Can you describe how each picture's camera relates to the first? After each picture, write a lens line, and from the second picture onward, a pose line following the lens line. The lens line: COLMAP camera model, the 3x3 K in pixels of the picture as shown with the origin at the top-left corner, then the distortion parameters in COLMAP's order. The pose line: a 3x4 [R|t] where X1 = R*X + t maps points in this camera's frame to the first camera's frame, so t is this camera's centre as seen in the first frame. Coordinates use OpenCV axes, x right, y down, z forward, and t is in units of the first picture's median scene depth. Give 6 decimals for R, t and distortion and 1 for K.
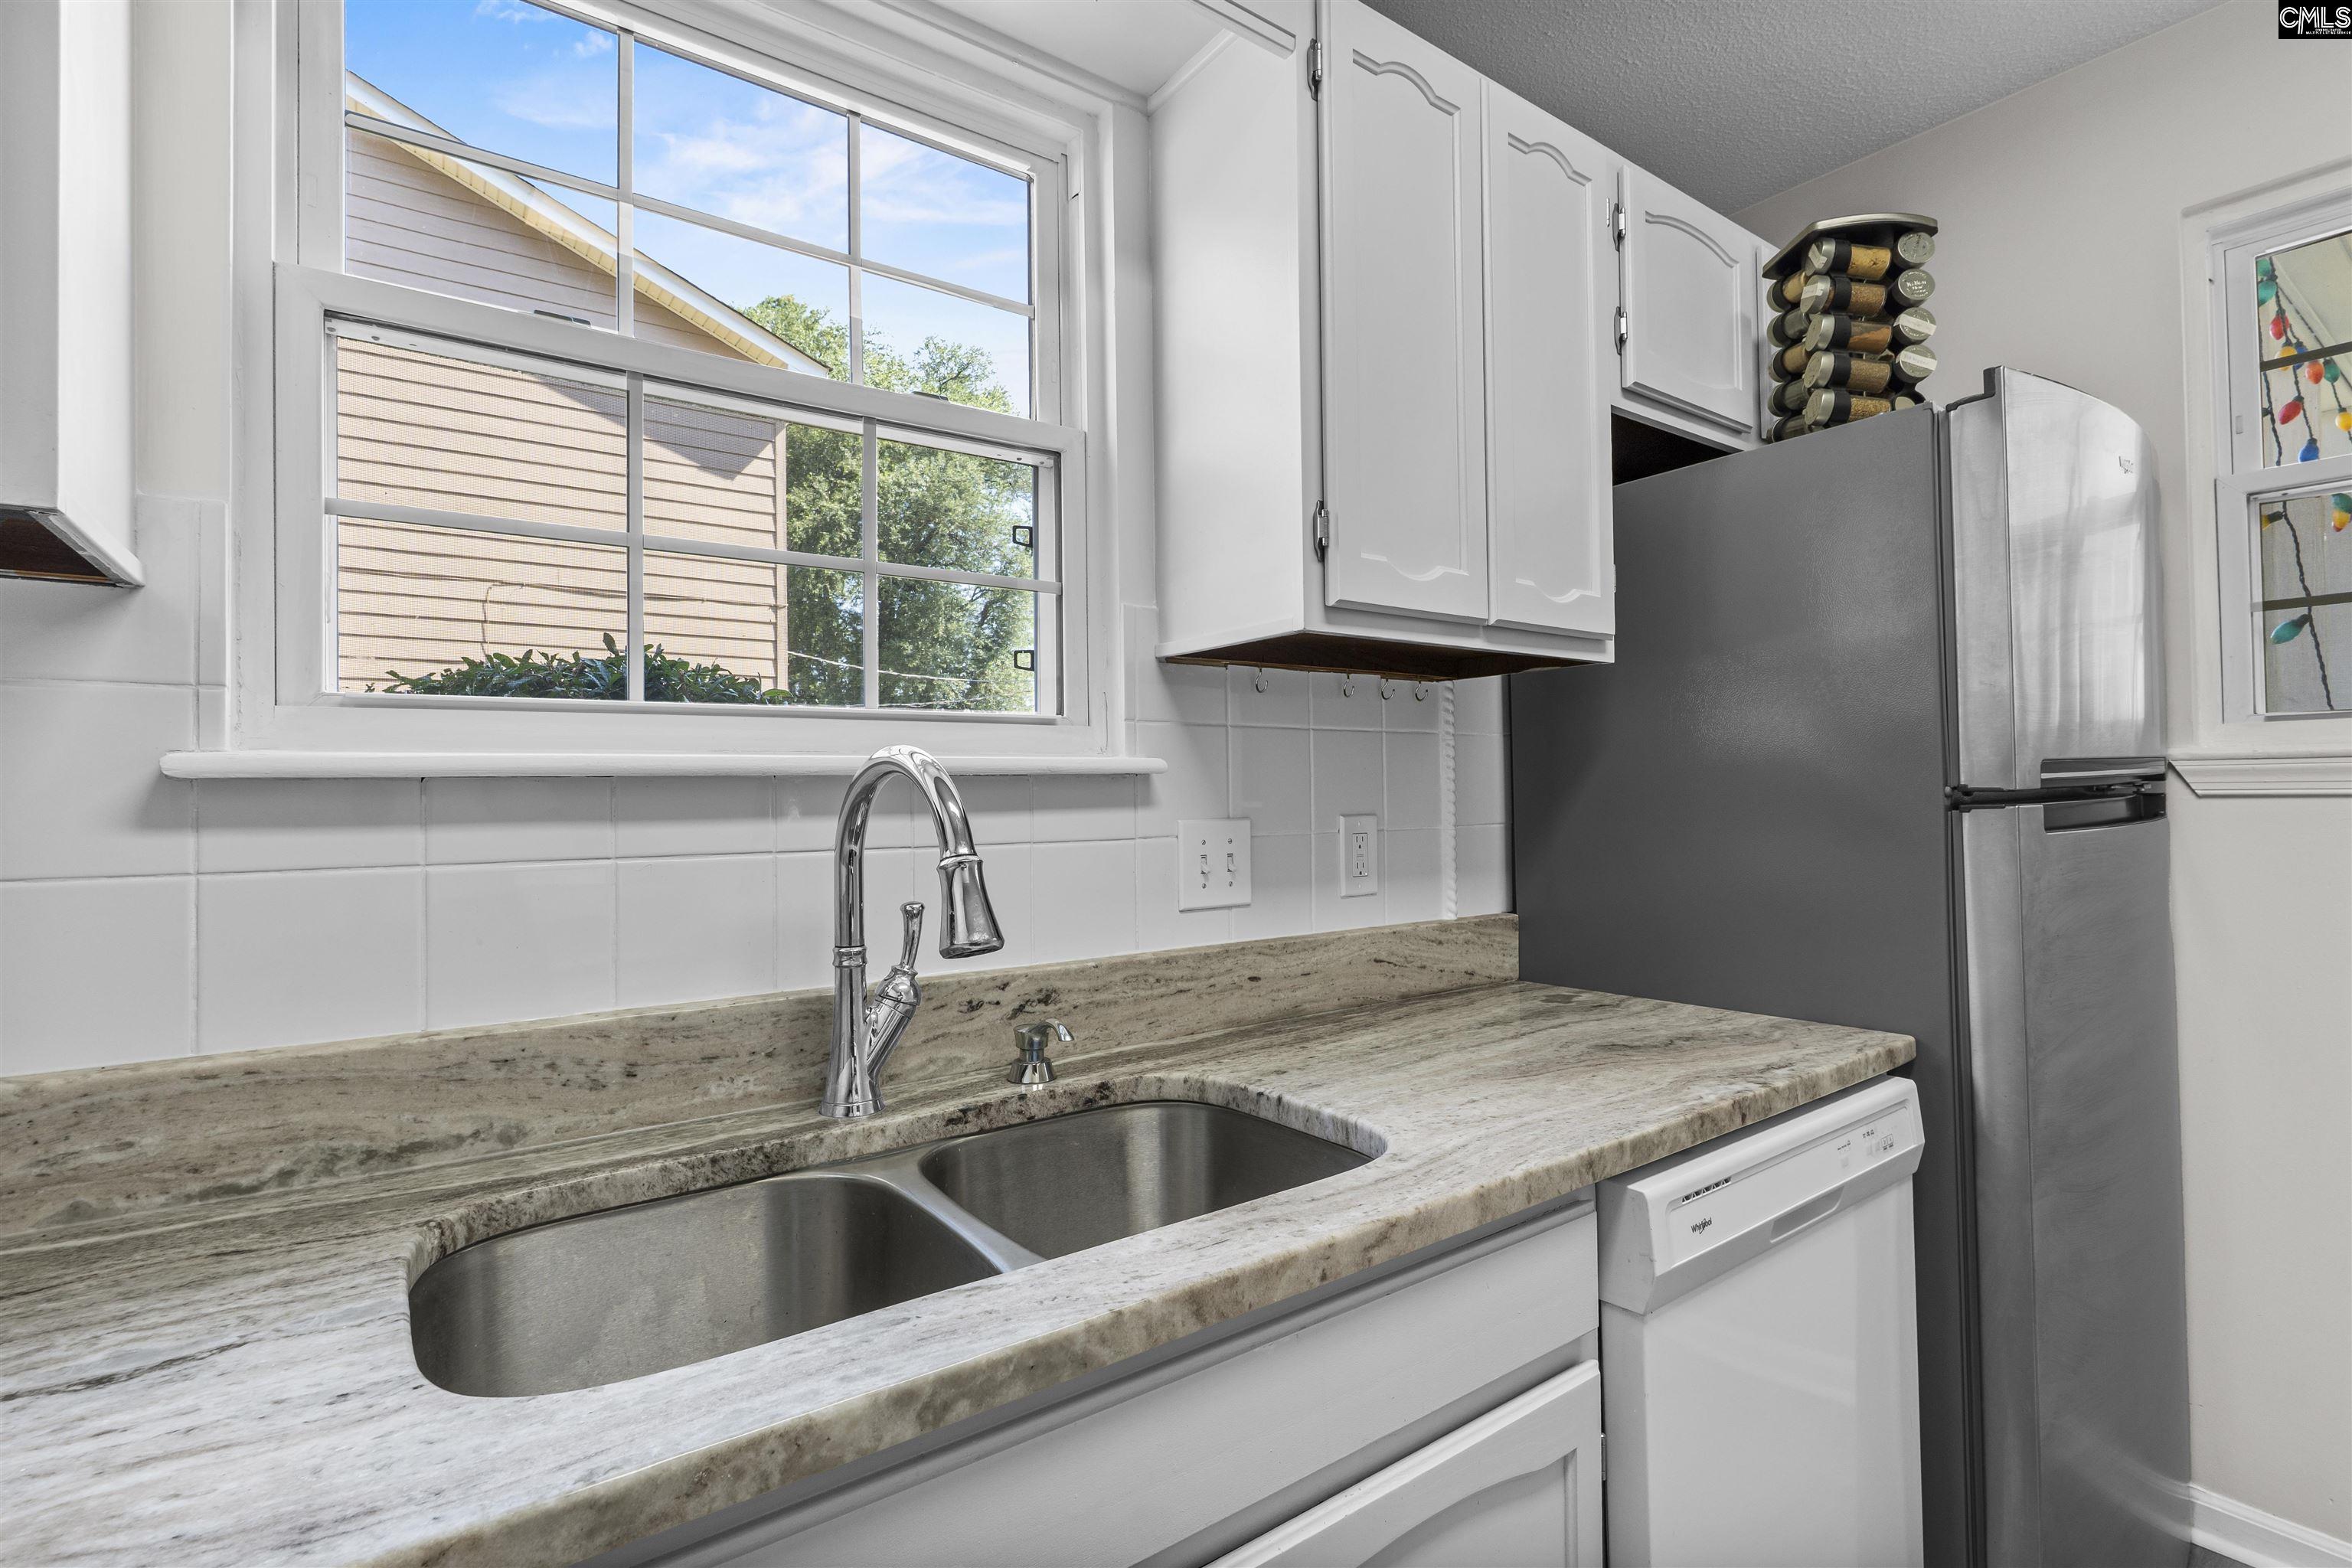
lens RADIAL K [[1093.4, 0, 1187.8], [0, 1093.4, 775.5], [0, 0, 1]] dist [-0.003969, 0.001278]
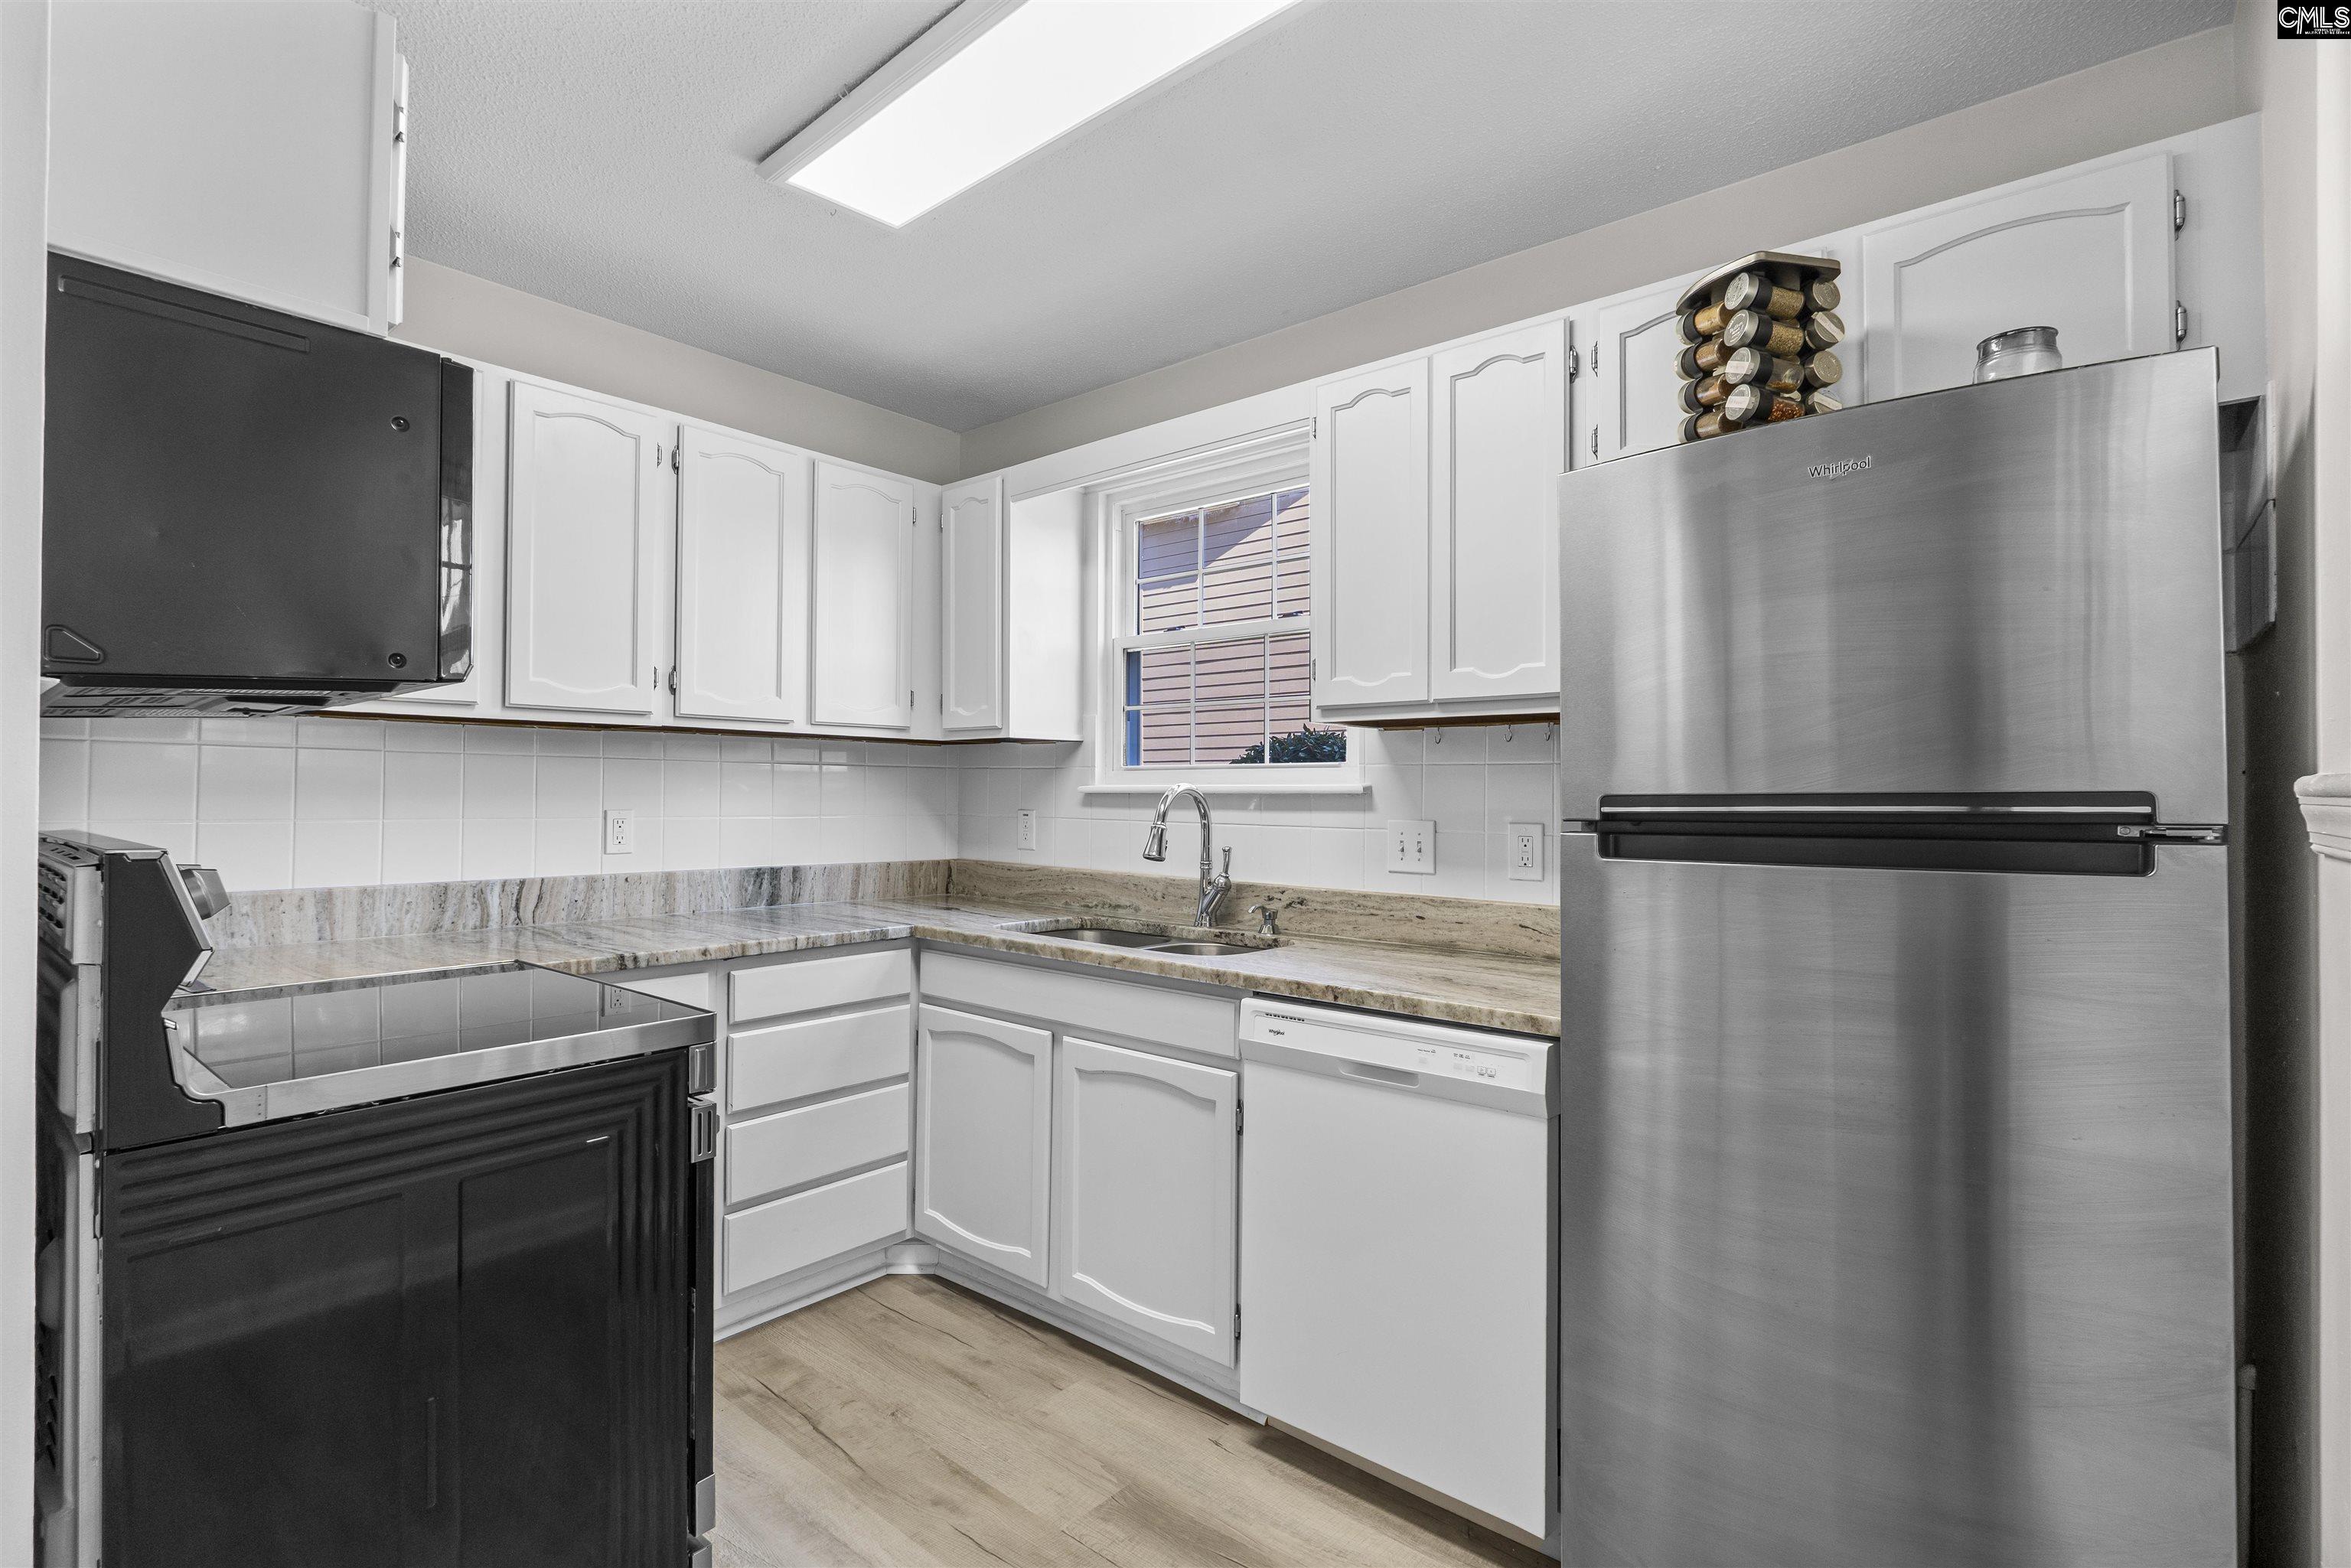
lens RADIAL K [[1092.9, 0, 1177.3], [0, 1092.9, 778.9], [0, 0, 1]] dist [-0.003969, 0.001278]
pose [[0.234637, 0.003543, -0.972077, 1.797480], [0.006862, 0.999962, 0.005301, -0.040577], [0.972059, -0.007914, 0.234604, 0.288586]]
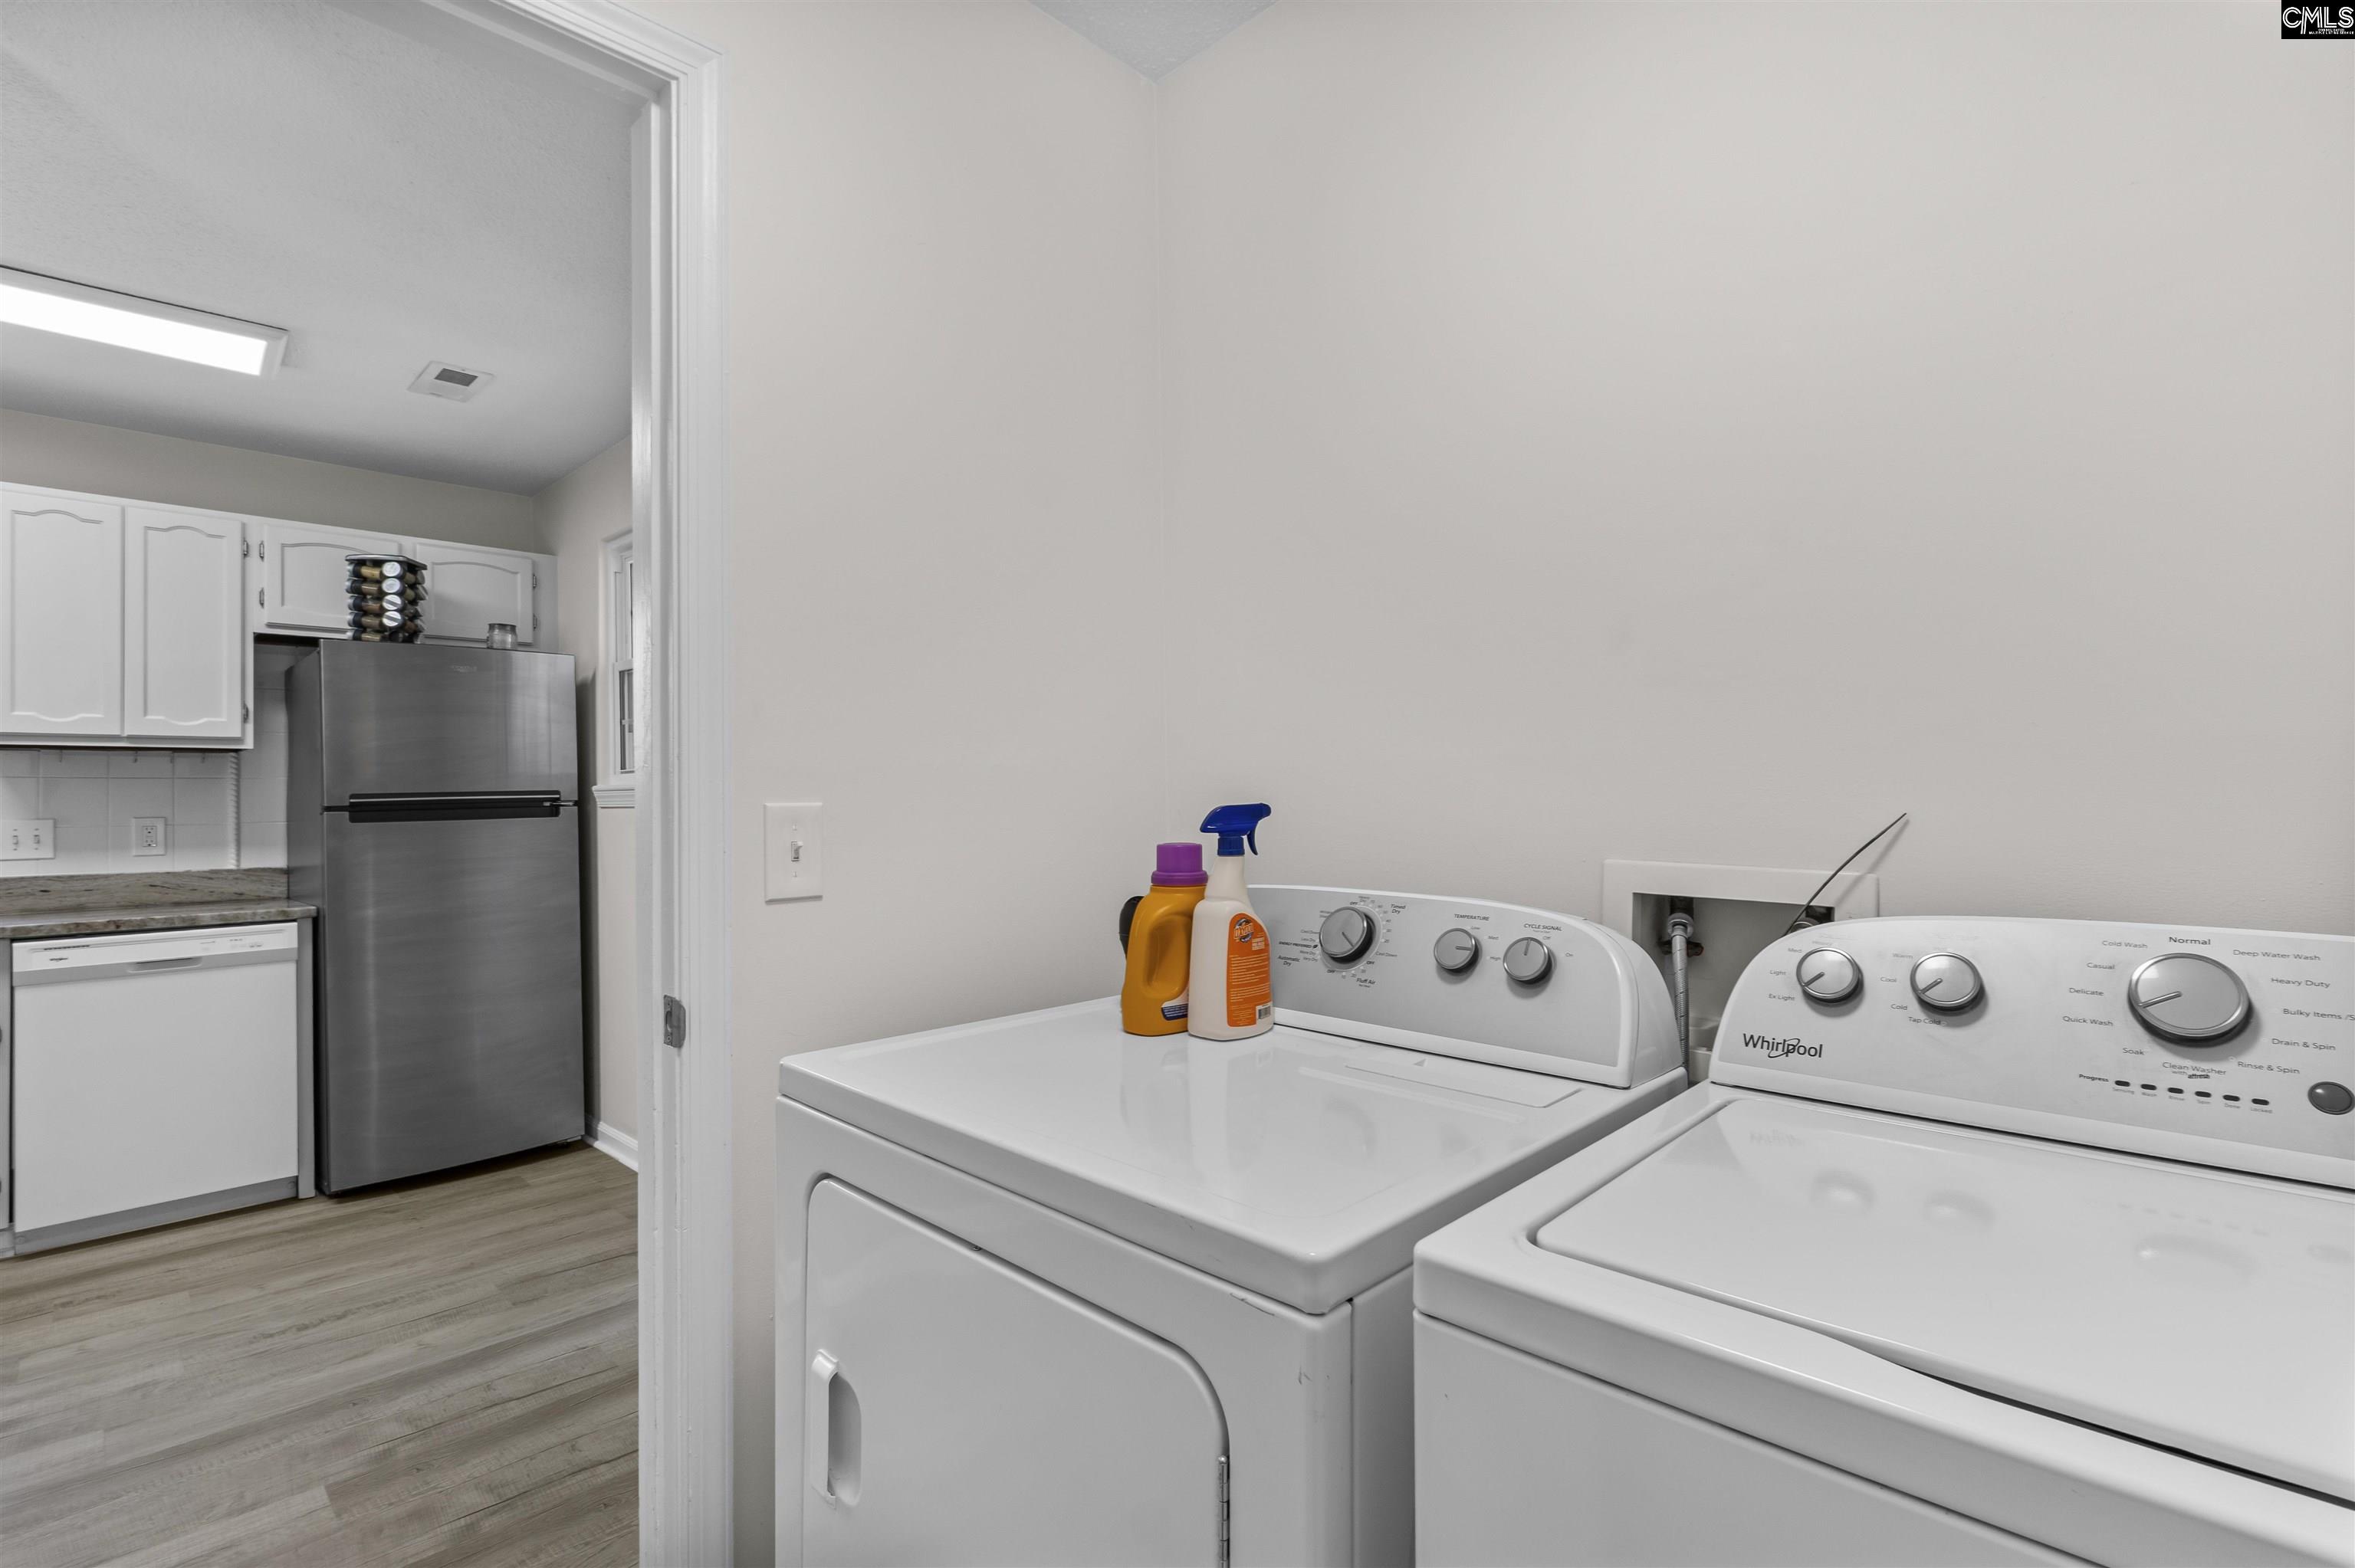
lens RADIAL K [[1094.6, 0, 1177.3], [0, 1094.6, 778.8], [0, 0, 1]] dist [-0.003969, 0.001278]
pose [[0.986524, 0.002598, 0.163599, 2.235982], [-0.002283, 0.999995, -0.002114, -0.049182], [-0.163604, 0.001712, 0.986525, -1.781338]]
